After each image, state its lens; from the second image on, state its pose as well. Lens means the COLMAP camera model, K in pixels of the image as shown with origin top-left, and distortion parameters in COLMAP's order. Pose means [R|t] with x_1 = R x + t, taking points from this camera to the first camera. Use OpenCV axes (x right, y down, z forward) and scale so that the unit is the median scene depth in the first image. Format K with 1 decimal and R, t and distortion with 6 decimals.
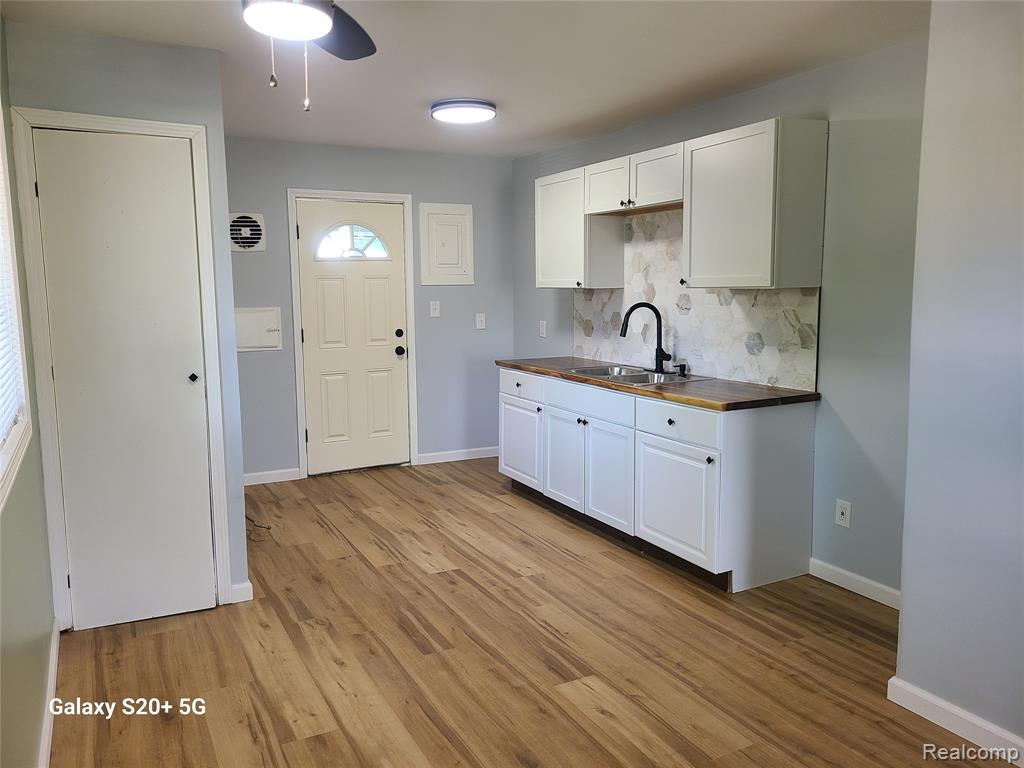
lens RADIAL K [[763.9, 0, 507.6], [0, 763.9, 379.8], [0, 0, 1]] dist [0.053647, -0.042200]
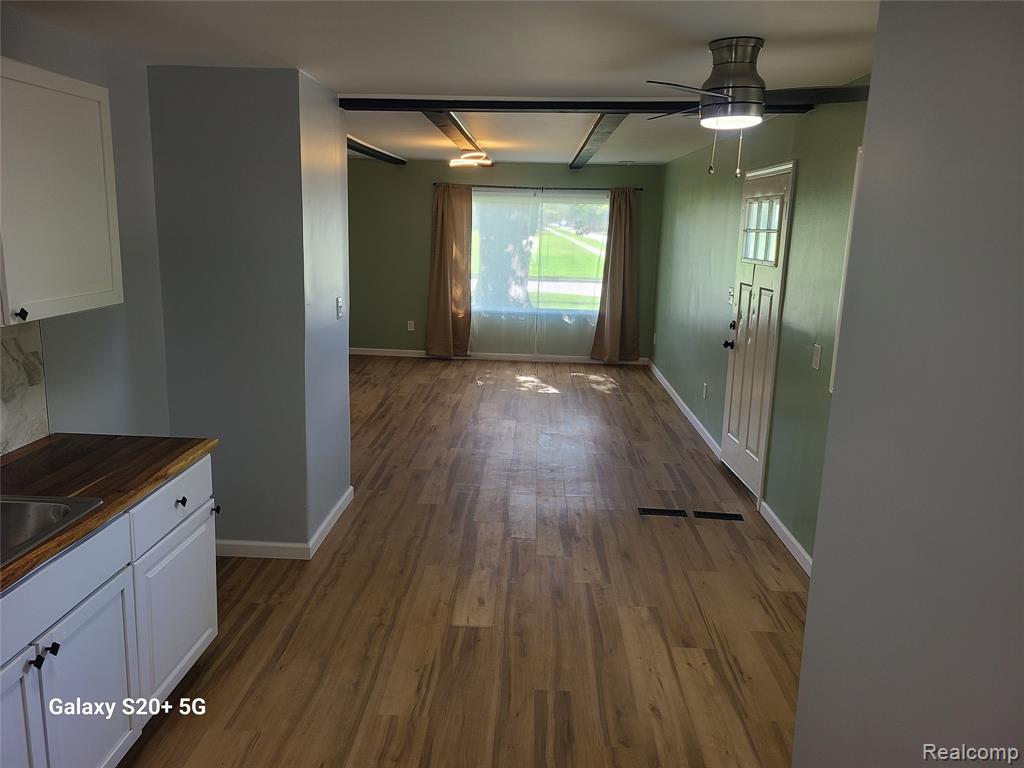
lens RADIAL K [[777.1, 0, 492.6], [0, 777.1, 370.5], [0, 0, 1]] dist [0.055452, -0.043158]
pose [[-0.852145, -0.108428, 0.511950, -0.413554], [0.050370, 0.956762, 0.286478, -0.268699], [-0.520876, 0.269908, -0.809838, 1.477121]]
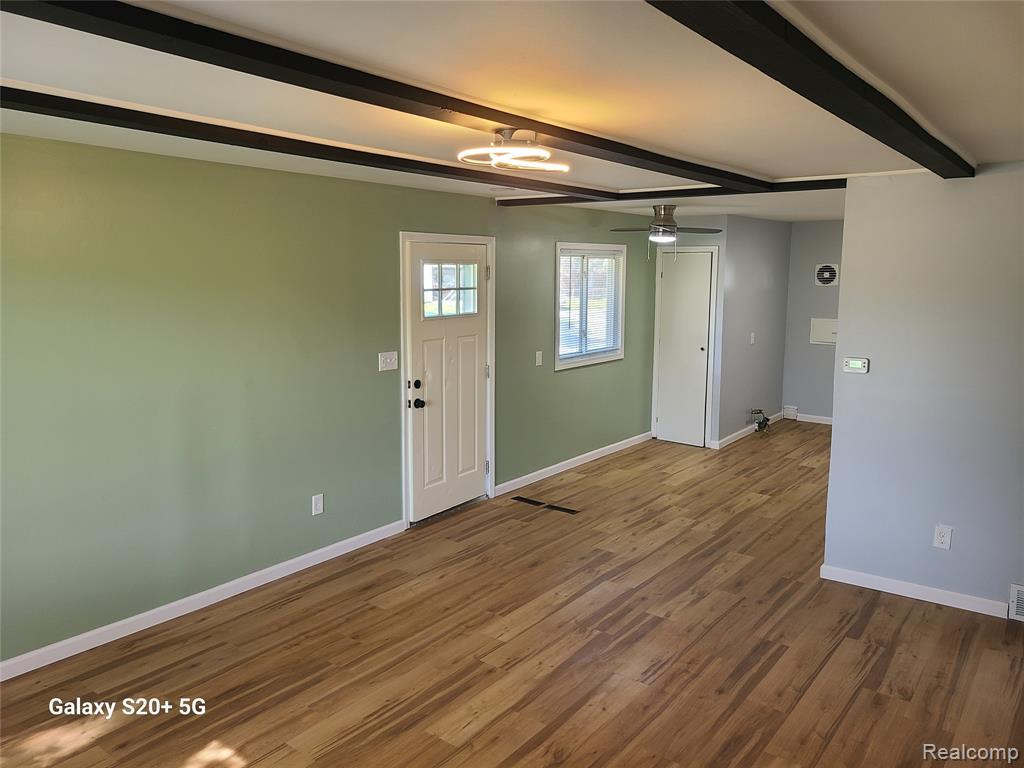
lens RADIAL K [[777.1, 0, 492.6], [0, 777.1, 370.5], [0, 0, 1]] dist [0.055452, -0.043158]
pose [[0.403876, 0.128737, -0.905710, 1.455588], [-0.120468, 0.988911, 0.086844, -0.065010], [0.906847, 0.074035, 0.414906, -0.577491]]
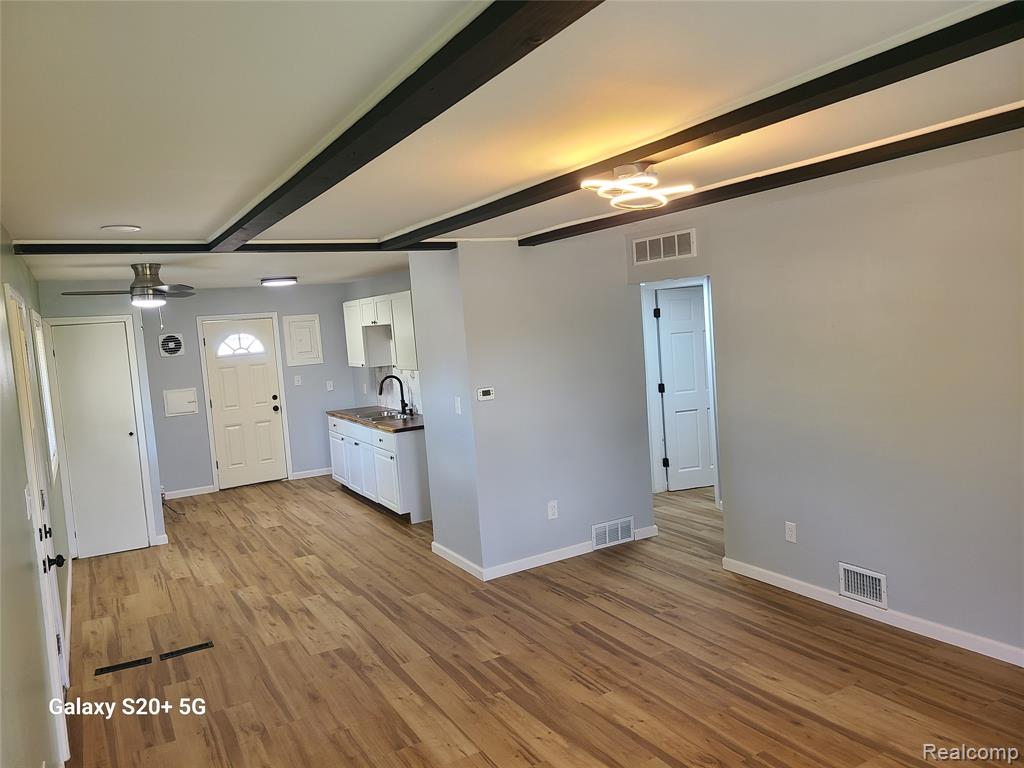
lens RADIAL K [[763.9, 0, 507.6], [0, 763.9, 379.8], [0, 0, 1]] dist [0.053647, -0.042200]
pose [[0.997873, -0.064360, 0.010328, 0.553300], [0.064757, 0.996913, -0.044395, 0.008621], [-0.007439, 0.044970, 0.998961, -1.022305]]
